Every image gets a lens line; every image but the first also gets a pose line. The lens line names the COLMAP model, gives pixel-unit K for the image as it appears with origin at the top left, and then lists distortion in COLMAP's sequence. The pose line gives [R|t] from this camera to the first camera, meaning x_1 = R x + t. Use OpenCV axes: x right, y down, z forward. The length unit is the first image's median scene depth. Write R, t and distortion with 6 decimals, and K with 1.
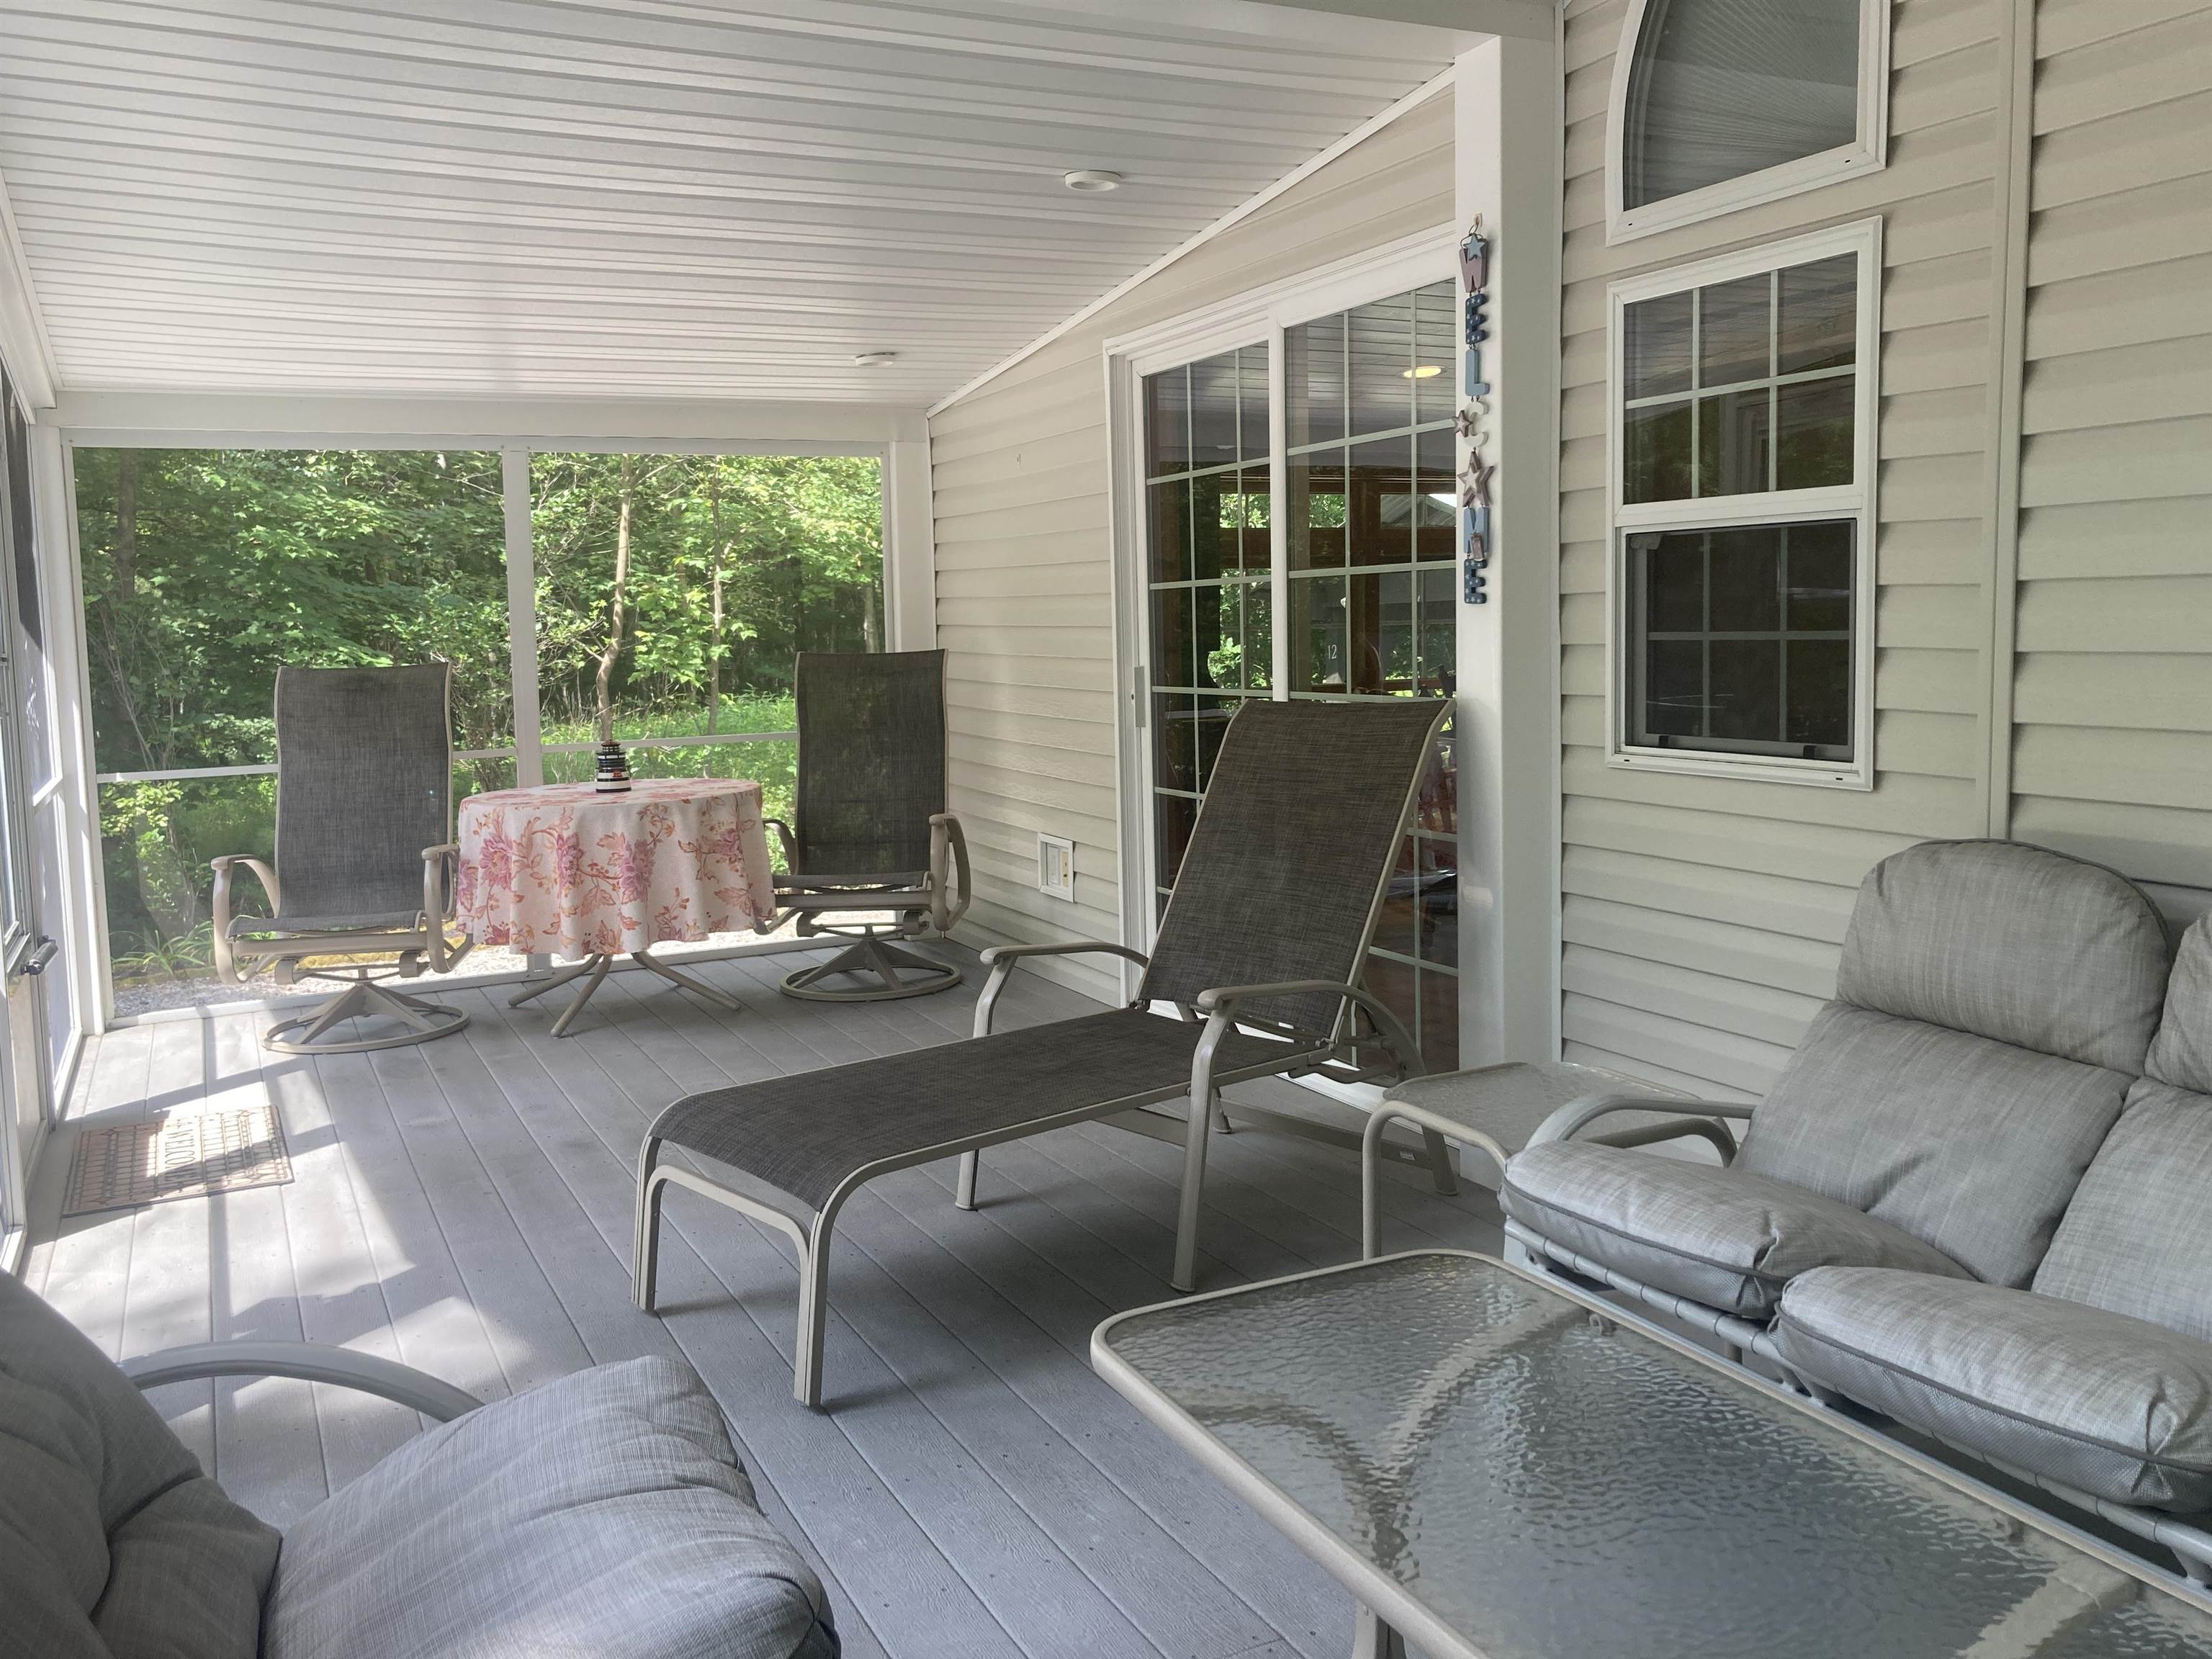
lens RADIAL K [[1805.0, 0, 1102.4], [0, 1805.0, 817.6], [0, 0, 1]] dist [0.052798, -0.091401]
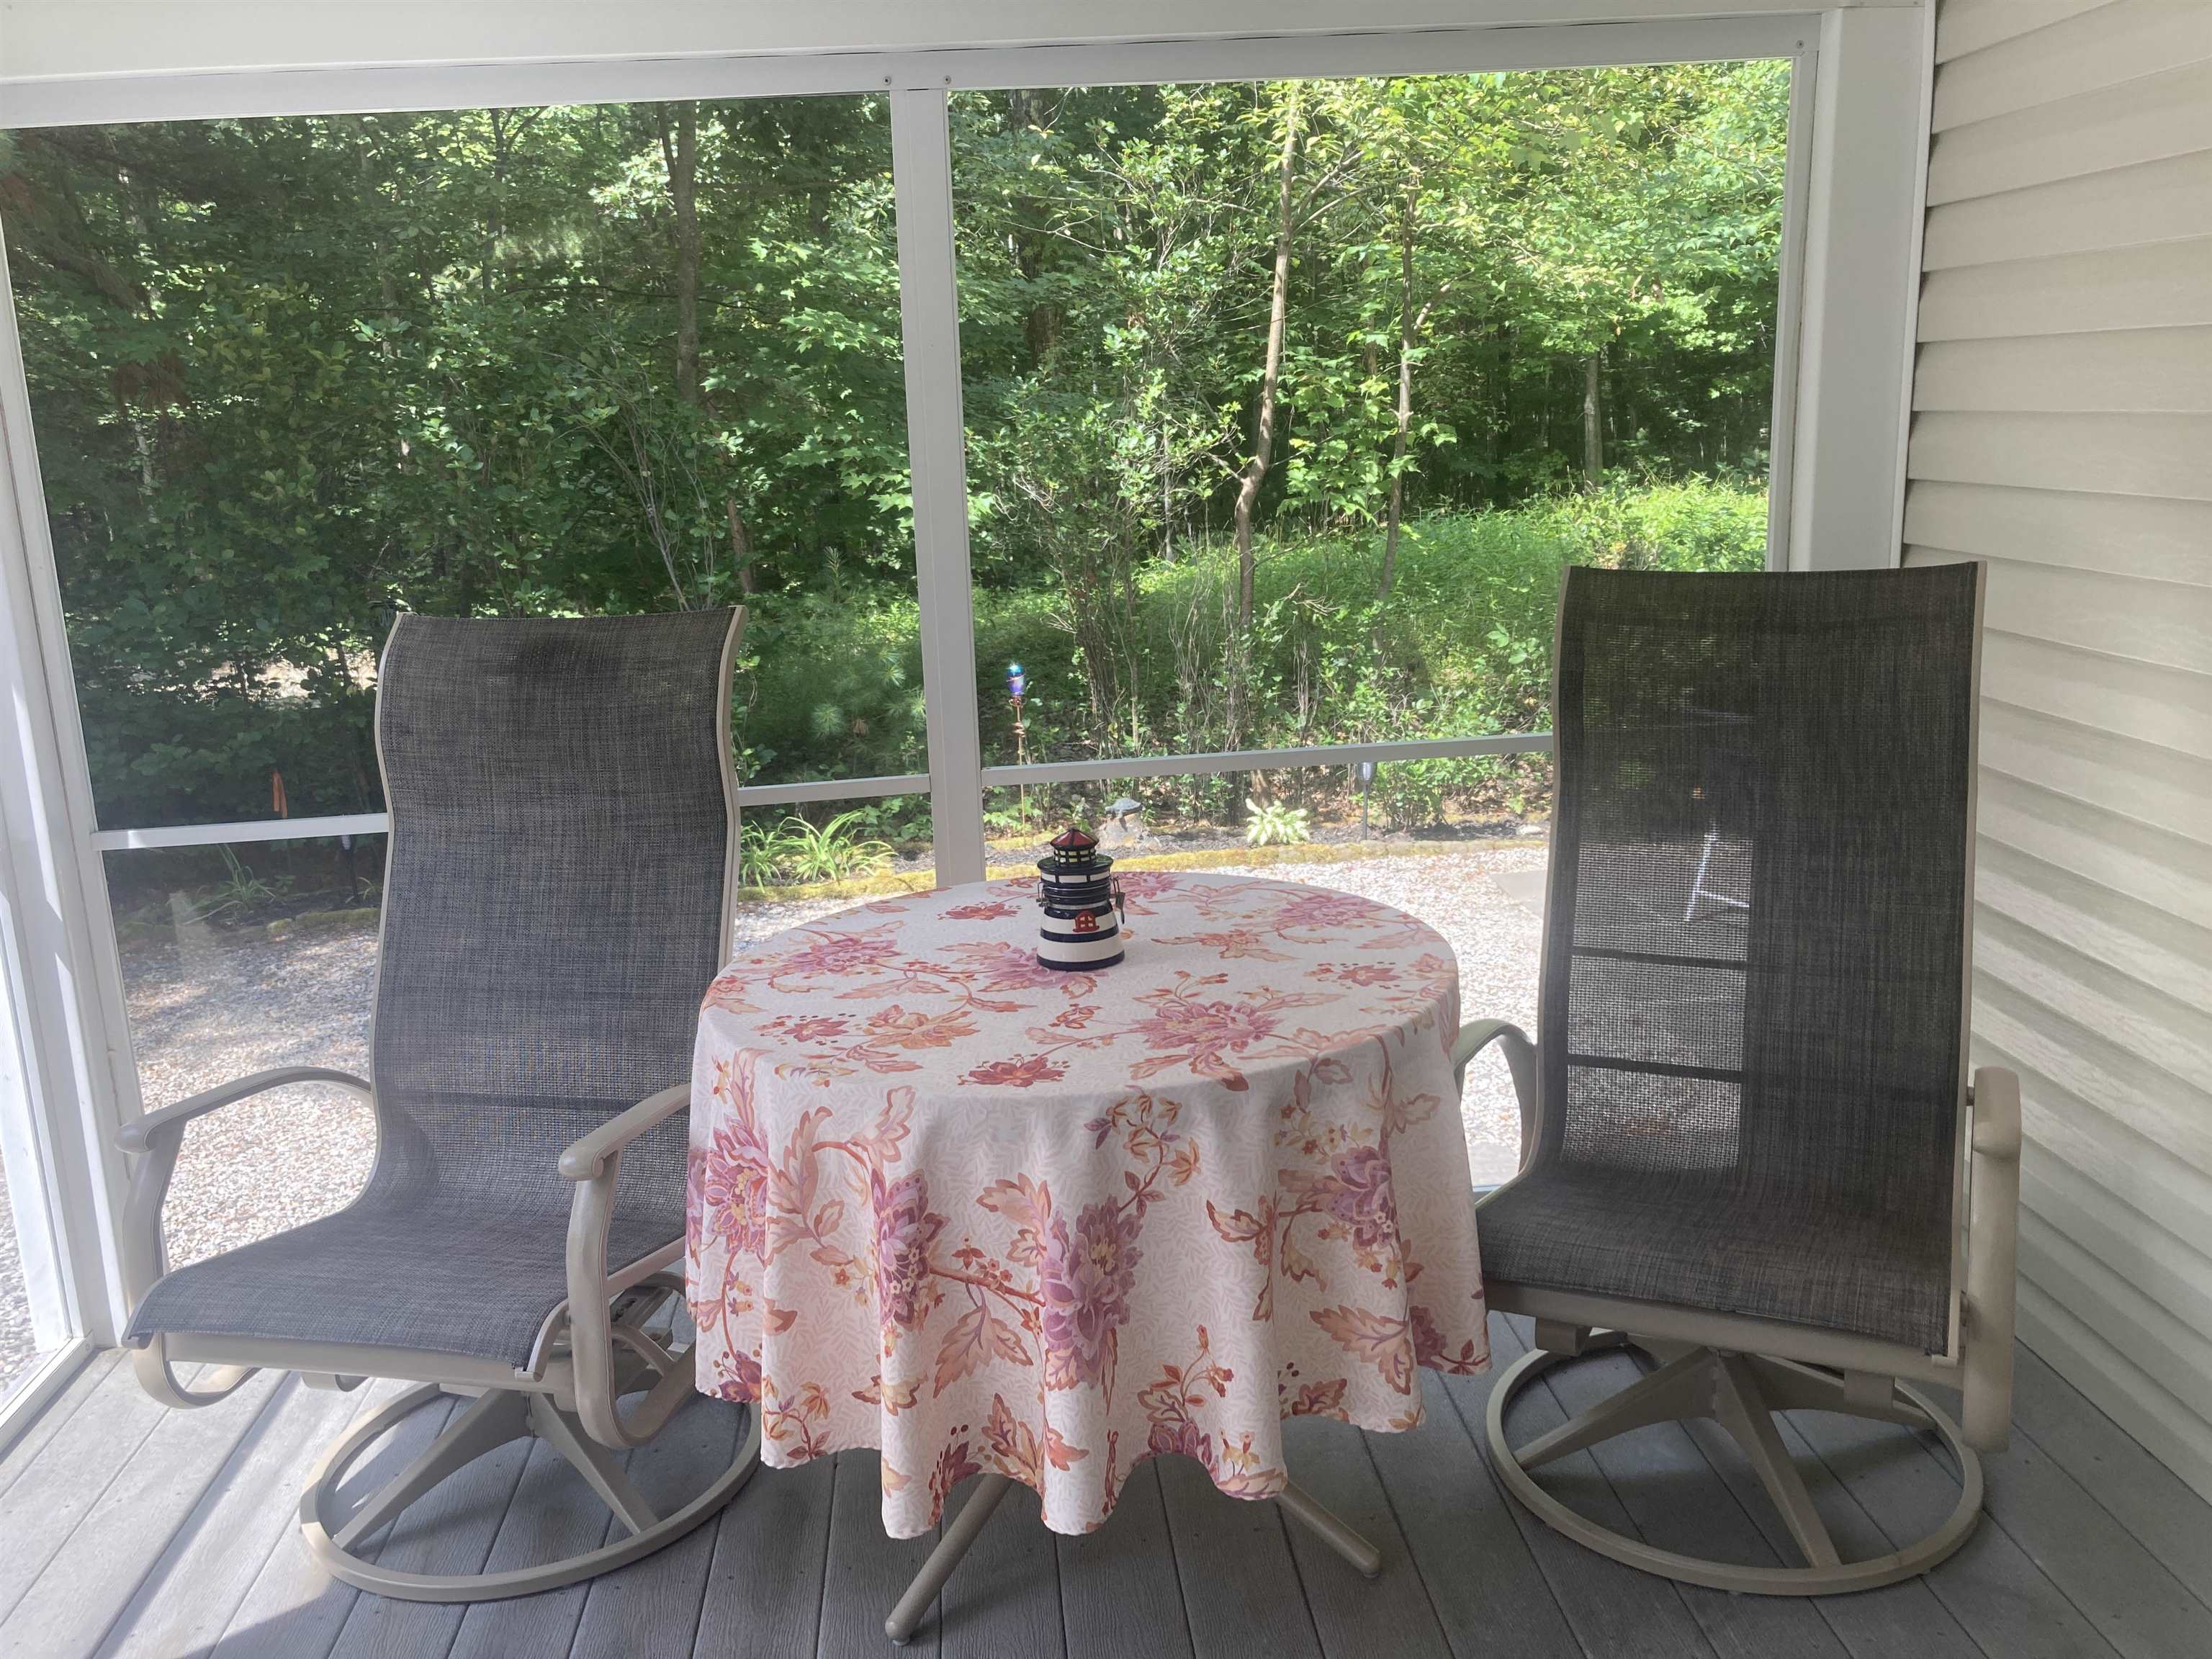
lens RADIAL K [[1828.1, 0, 1106.0], [0, 1828.1, 829.5], [0, 0, 1]] dist [0.176602, -0.599140]
pose [[0.932283, 0.063004, -0.356201, -0.131999], [-0.018986, 0.991880, 0.125750, -0.097038], [0.361231, -0.110471, 0.925909, 0.671764]]
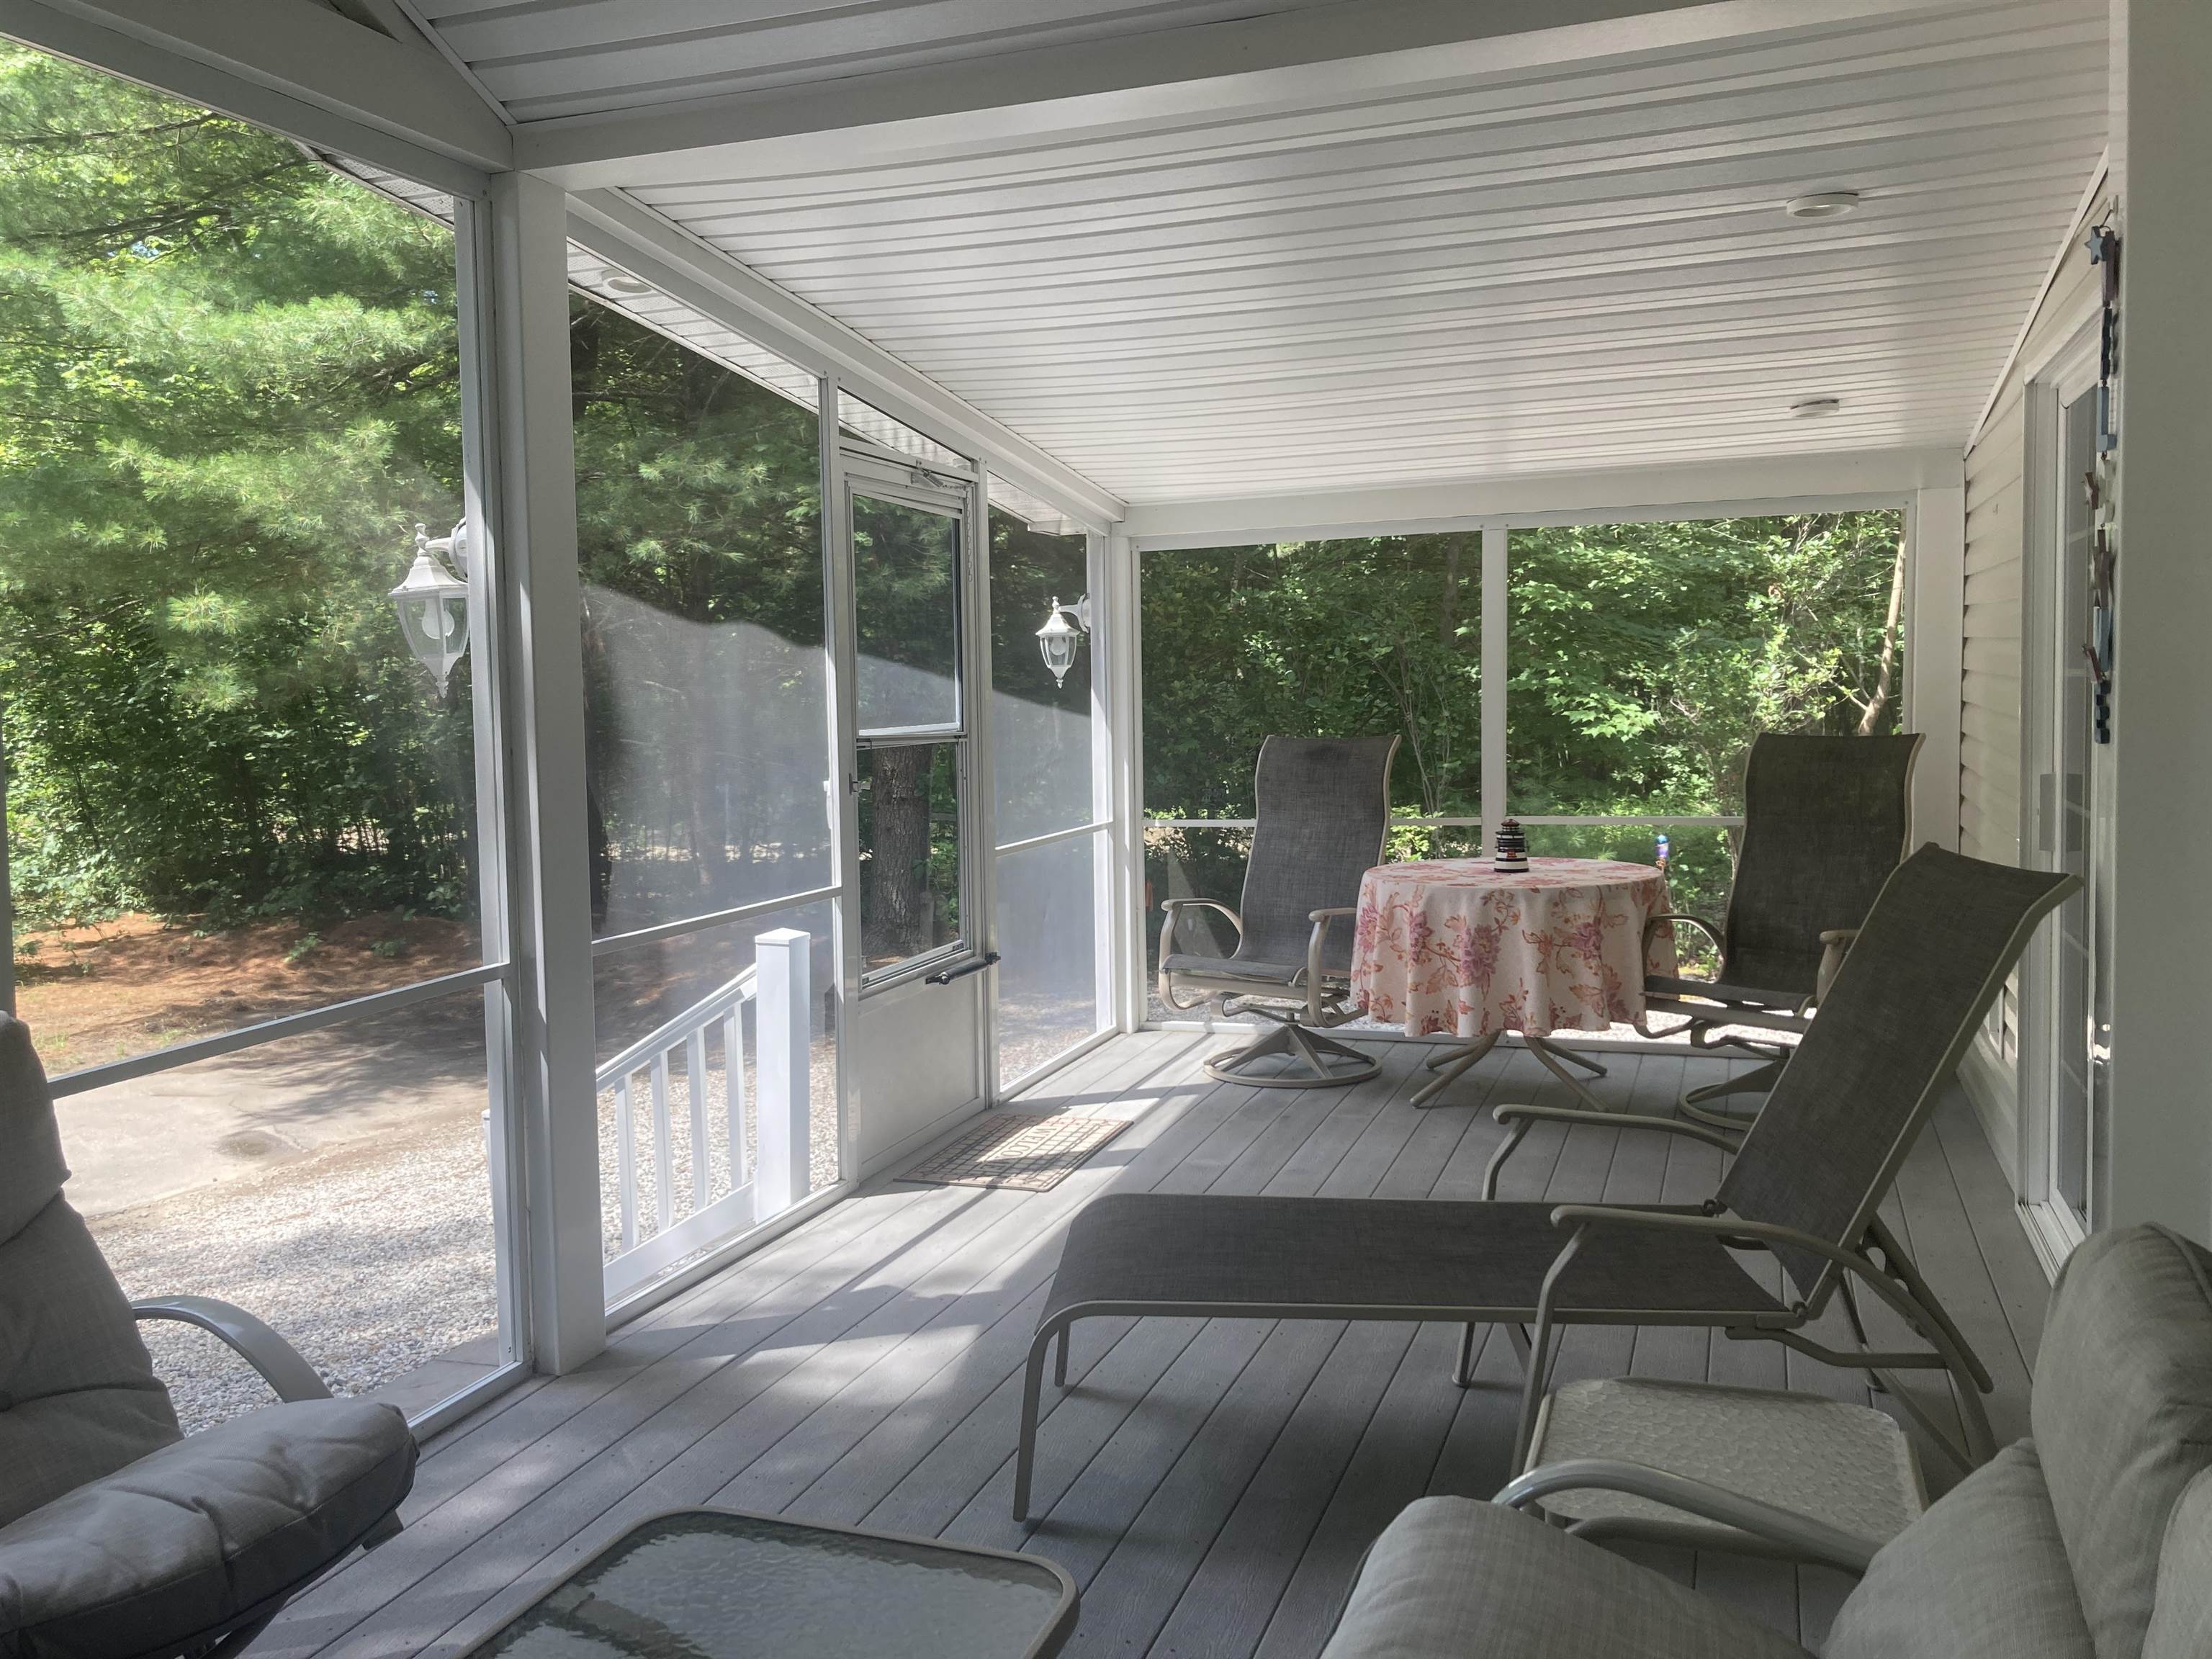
lens RADIAL K [[1789.1, 0, 1071.3], [0, 1789.1, 781.5], [0, 0, 1]] dist [0.059013, -0.086577]
pose [[0.686449, 0.052018, -0.725315, 0.291744], [-0.073817, 0.997270, 0.001660, -0.049838], [0.723421, 0.052400, 0.688415, 0.150439]]
